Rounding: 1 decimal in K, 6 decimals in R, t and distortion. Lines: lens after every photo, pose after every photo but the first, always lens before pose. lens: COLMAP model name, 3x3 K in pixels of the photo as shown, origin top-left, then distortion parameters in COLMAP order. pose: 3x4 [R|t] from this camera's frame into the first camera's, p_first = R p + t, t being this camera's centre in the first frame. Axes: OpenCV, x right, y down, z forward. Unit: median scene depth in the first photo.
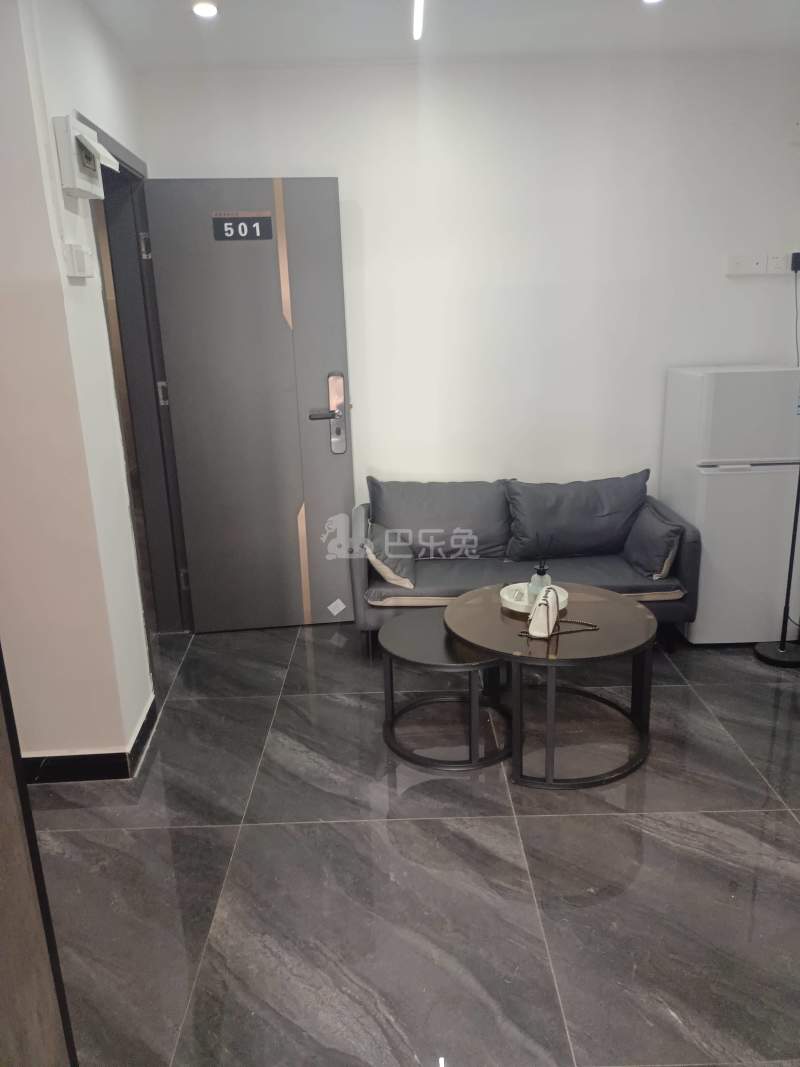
lens RADIAL K [[792.1, 0, 400.0], [0, 792.1, 533.5], [0, 0, 1]] dist [0.002510, 0.002653]
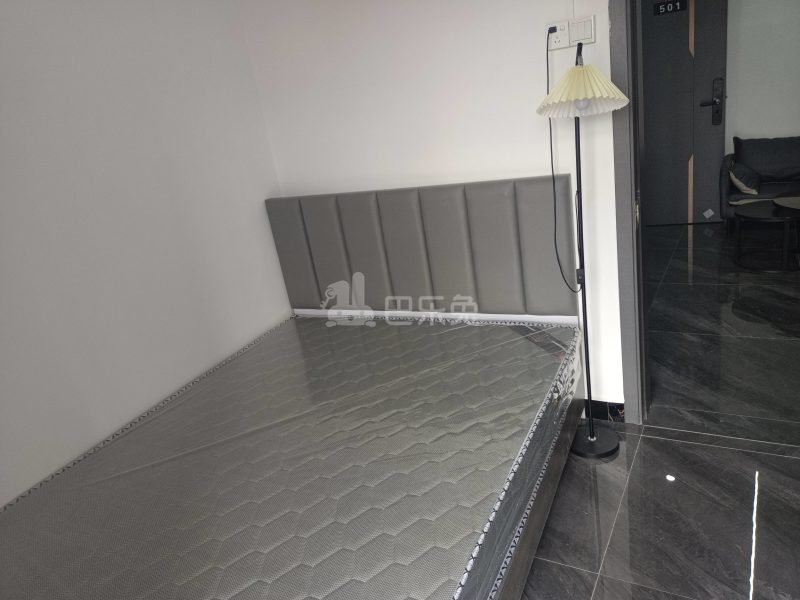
lens RADIAL K [[593.9, 0, 400.0], [0, 593.9, 300.0], [0, 0, 1]] dist [0.002510, 0.002653]
pose [[0.855849, 0.069691, -0.512509, 0.030738], [-0.003563, 0.991652, 0.128895, 0.136044], [0.517213, -0.108488, 0.848953, -0.631938]]
